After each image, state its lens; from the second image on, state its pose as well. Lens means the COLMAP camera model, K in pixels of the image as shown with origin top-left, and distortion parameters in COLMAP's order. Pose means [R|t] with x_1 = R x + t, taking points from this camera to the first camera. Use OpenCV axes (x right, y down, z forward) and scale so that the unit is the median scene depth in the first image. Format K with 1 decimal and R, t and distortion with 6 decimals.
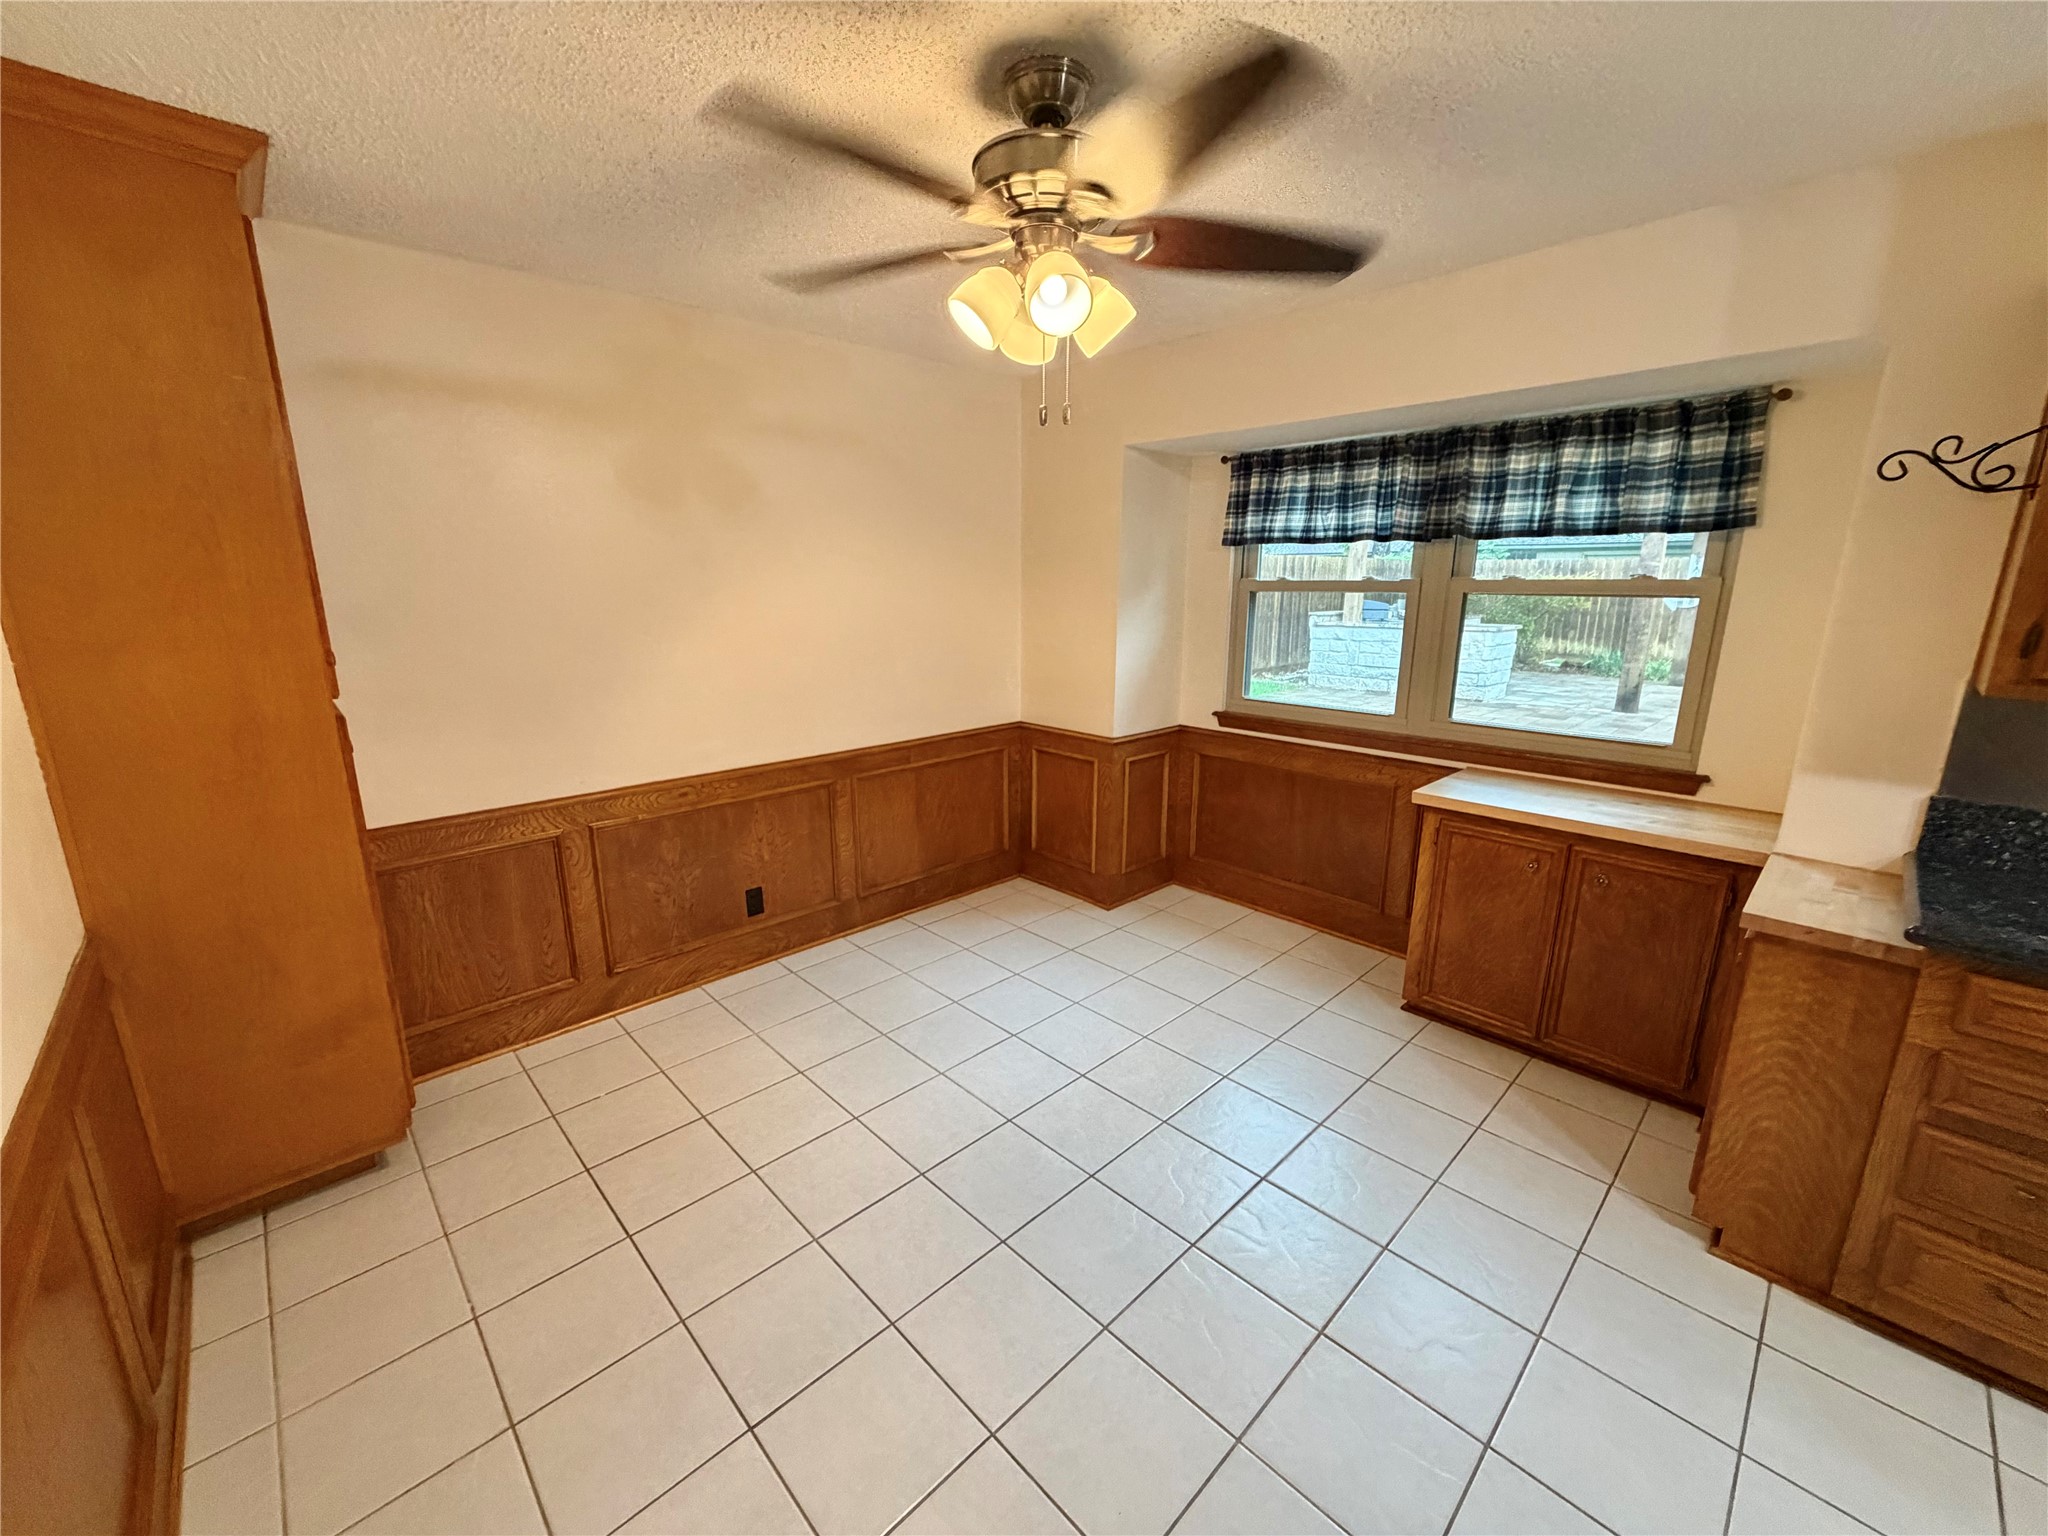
lens RADIAL K [[813.4, 0, 1015.3], [0, 813.4, 769.2], [0, 0, 1]] dist [-0.002498, 0.000490]
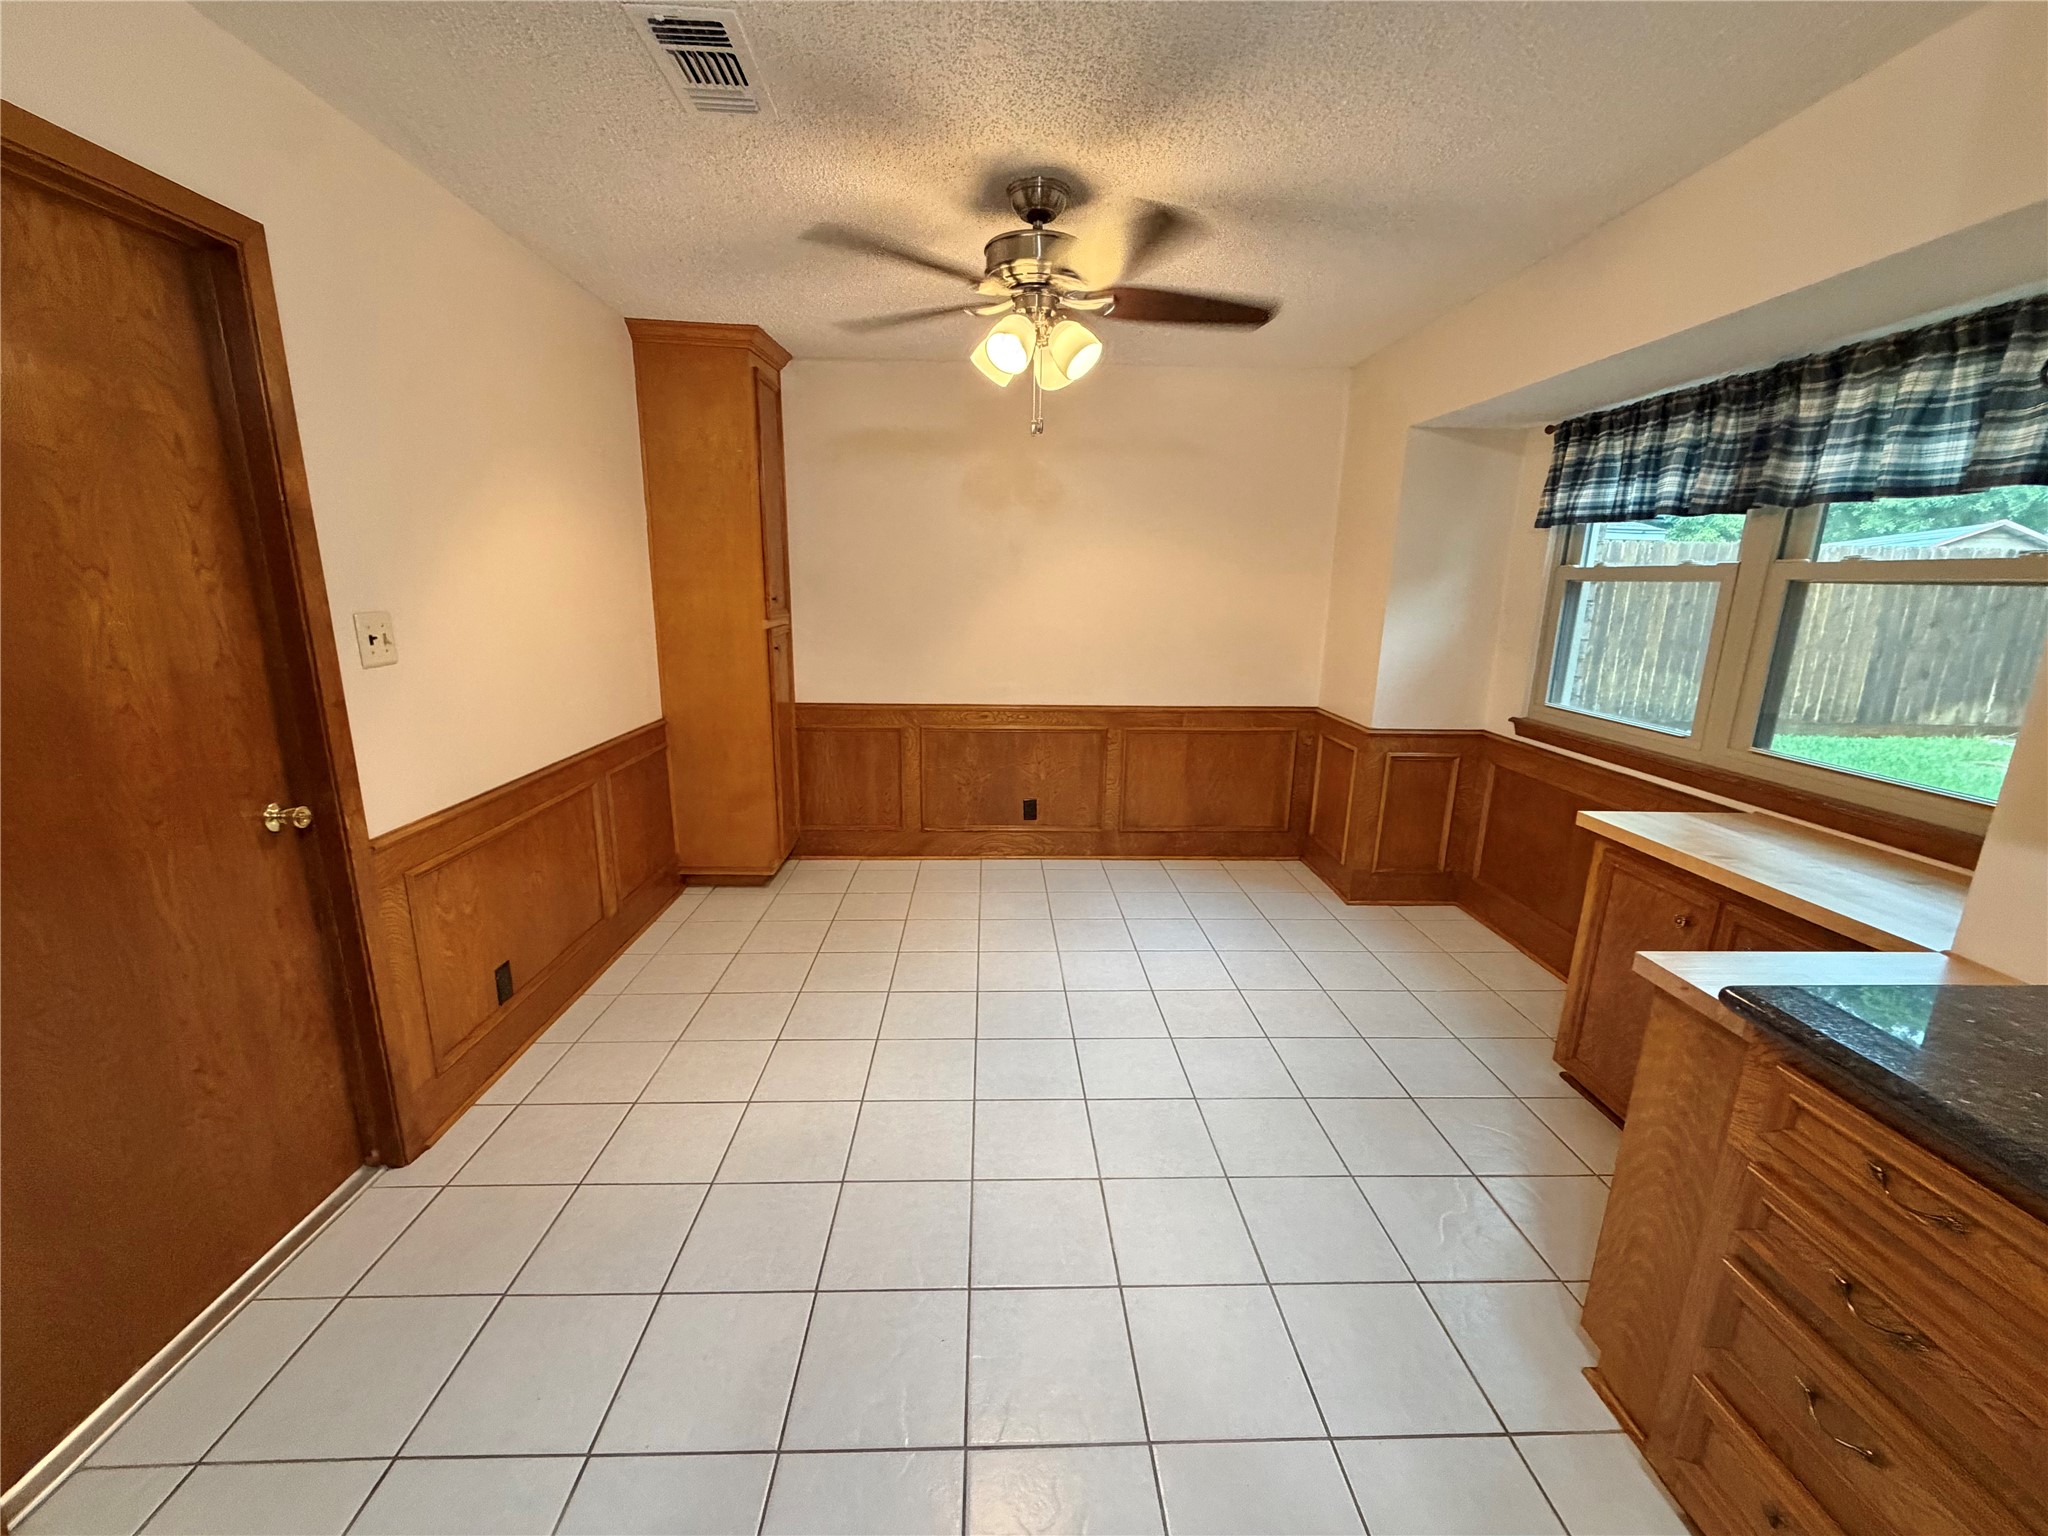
lens RADIAL K [[813.4, 0, 1024.0], [0, 813.4, 773.2], [0, 0, 1]] dist [-0.002498, 0.000490]
pose [[0.752853, 0.168035, -0.636378, 0.526839], [-0.168826, 0.983815, 0.060049, 0.031329], [0.636169, 0.062229, 0.769037, -0.011960]]
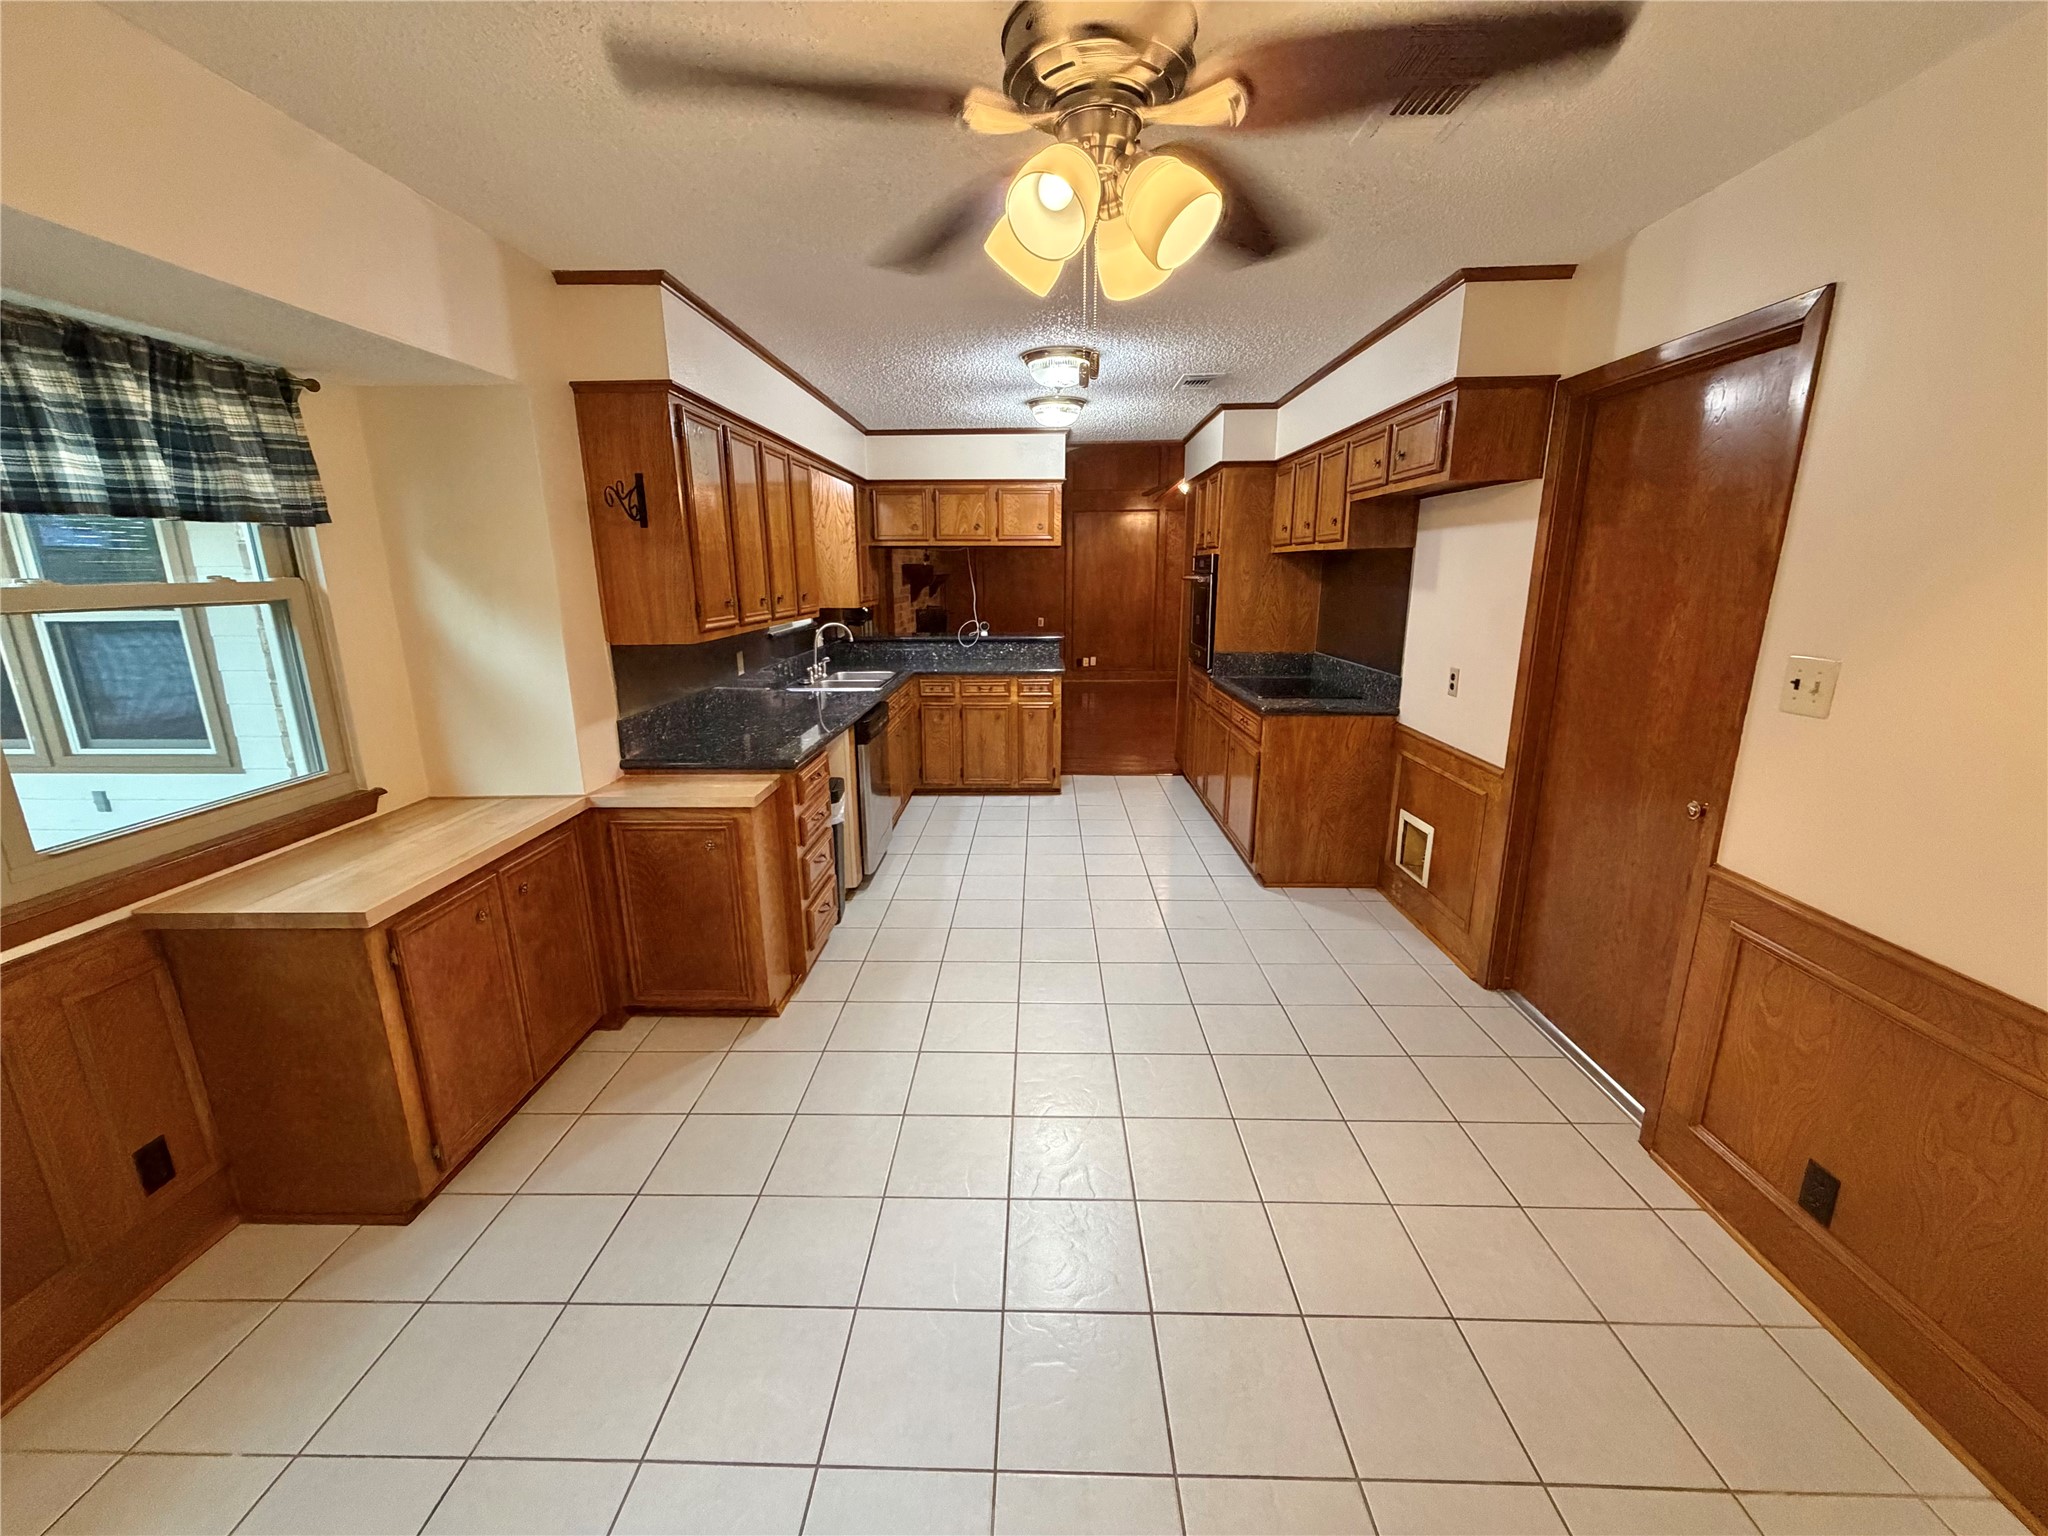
lens RADIAL K [[813.4, 0, 1011.3], [0, 813.4, 767.4], [0, 0, 1]] dist [-0.002498, 0.000490]
pose [[-0.699402, -0.161502, 0.696242, -0.269611], [0.174598, 0.906016, 0.385552, -0.210653], [-0.693074, 0.391219, -0.605472, 0.888816]]
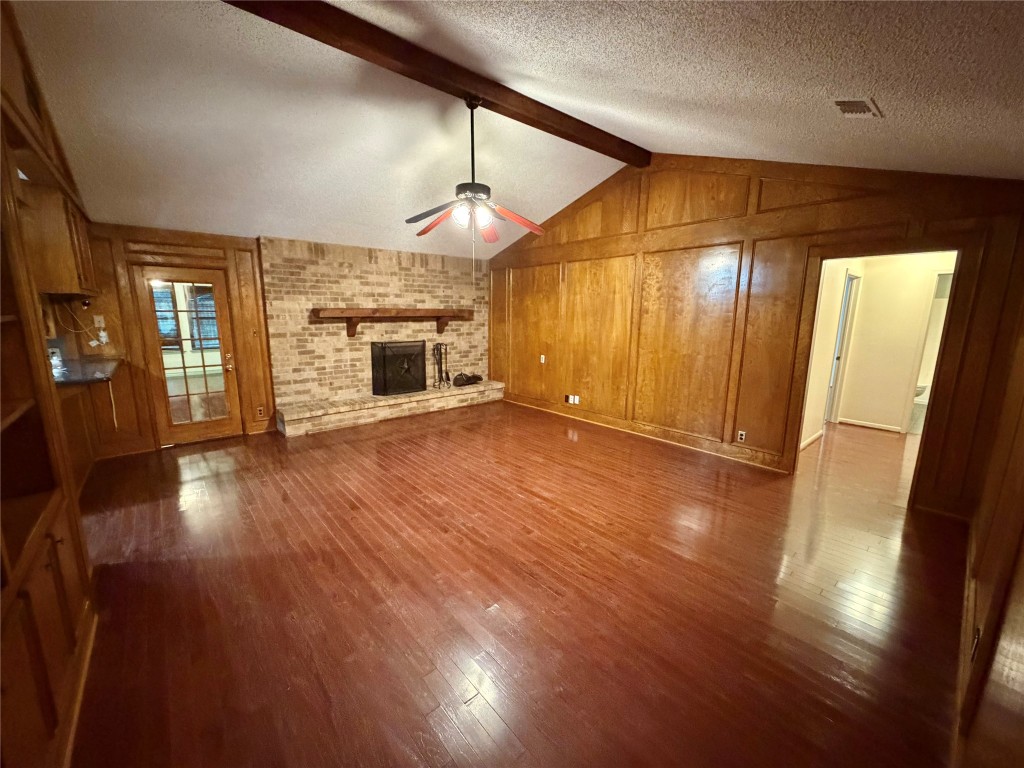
lens RADIAL K [[406.7, 0, 508.0], [0, 406.7, 387.4], [0, 0, 1]] dist [-0.002498, 0.000490]
pose [[0.041647, -0.184062, 0.982032, 0.166615], [0.222270, 0.959962, 0.170499, 0.374512], [-0.974095, 0.211176, 0.080891, -1.660889]]
